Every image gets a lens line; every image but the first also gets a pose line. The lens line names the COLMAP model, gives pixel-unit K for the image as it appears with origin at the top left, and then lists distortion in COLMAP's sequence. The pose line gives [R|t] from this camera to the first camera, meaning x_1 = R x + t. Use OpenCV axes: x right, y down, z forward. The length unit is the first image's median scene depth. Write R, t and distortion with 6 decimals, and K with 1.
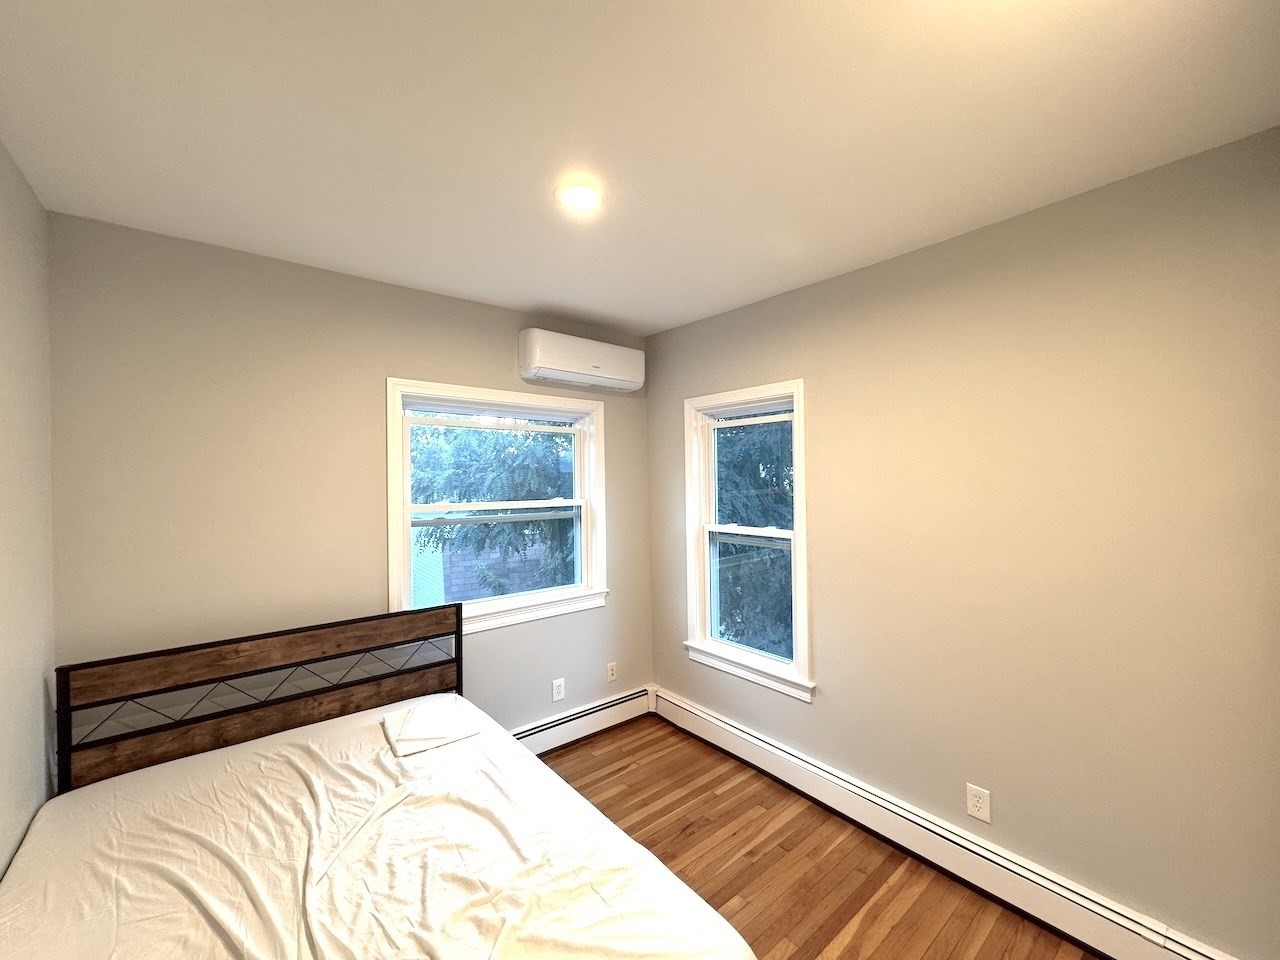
lens RADIAL K [[510.3, 0, 638.7], [0, 510.3, 477.9], [0, 0, 1]] dist [-0.004314, 0.001739]
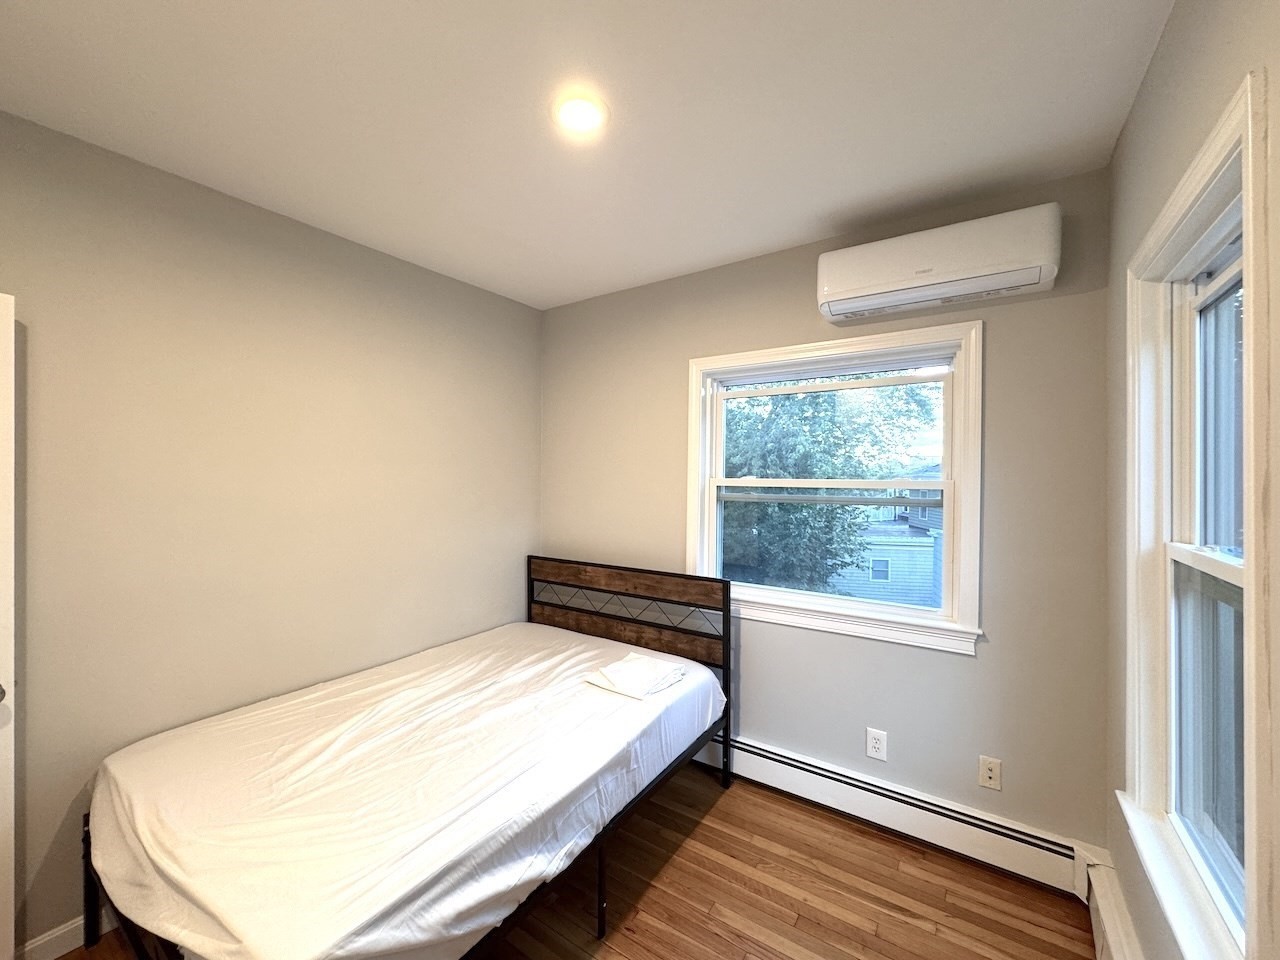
lens RADIAL K [[510.3, 0, 639.9], [0, 510.3, 478.4], [0, 0, 1]] dist [-0.004314, 0.001739]
pose [[0.283136, 0.010318, -0.959024, 0.526866], [-0.007629, 0.999935, 0.008505, 0.047969], [0.959049, 0.004909, 0.283197, 0.584198]]
